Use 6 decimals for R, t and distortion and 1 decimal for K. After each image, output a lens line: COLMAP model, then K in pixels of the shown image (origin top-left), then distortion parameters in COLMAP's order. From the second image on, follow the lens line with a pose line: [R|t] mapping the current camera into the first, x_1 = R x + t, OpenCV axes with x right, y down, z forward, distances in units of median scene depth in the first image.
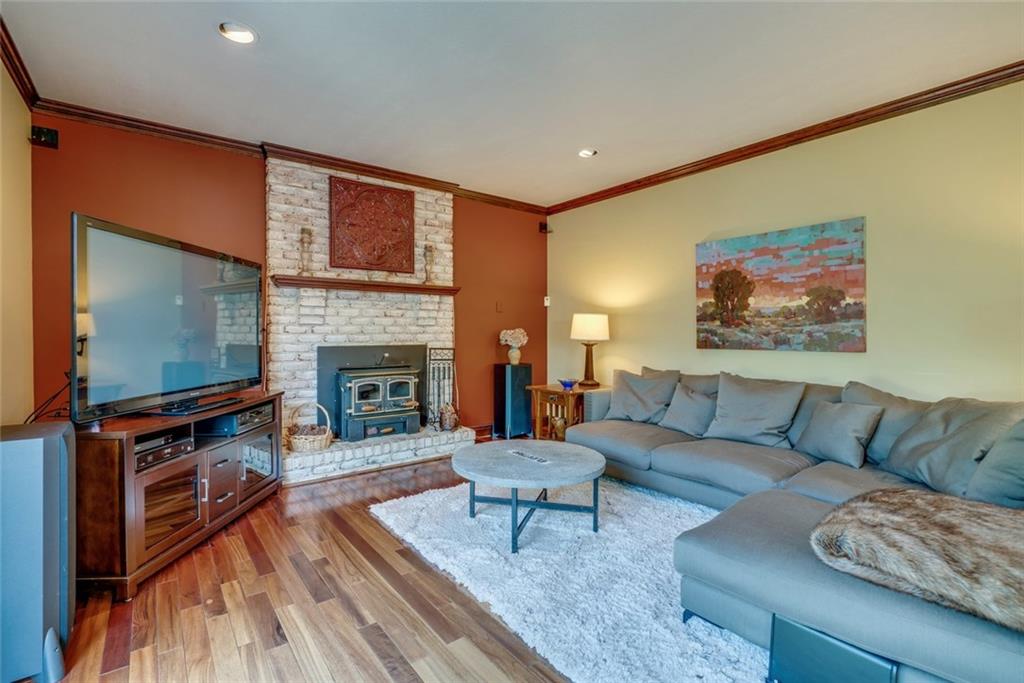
lens RADIAL K [[464.1, 0, 512.0], [0, 464.1, 341.5], [0, 0, 1]] dist [0.000290, 0.000177]
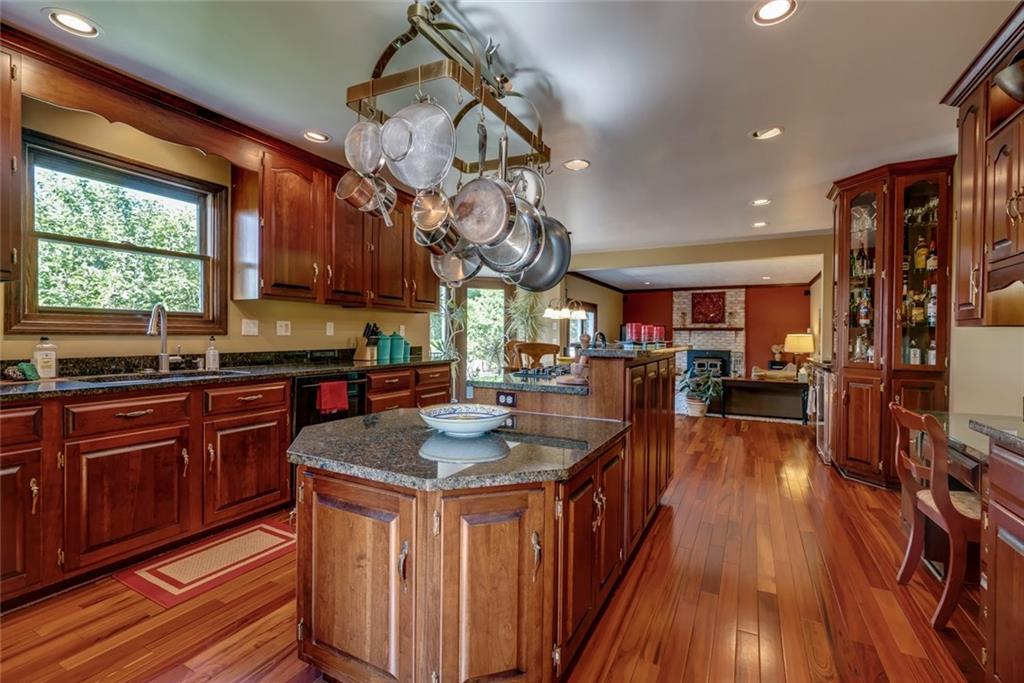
lens RADIAL K [[464.1, 0, 512.0], [0, 464.1, 341.5], [0, 0, 1]] dist [0.000290, 0.000177]
pose [[0.407240, 0.009497, -0.913272, 1.667247], [-0.029634, 0.999557, -0.002819, -0.000598], [0.912840, 0.028212, 0.407341, -1.135447]]
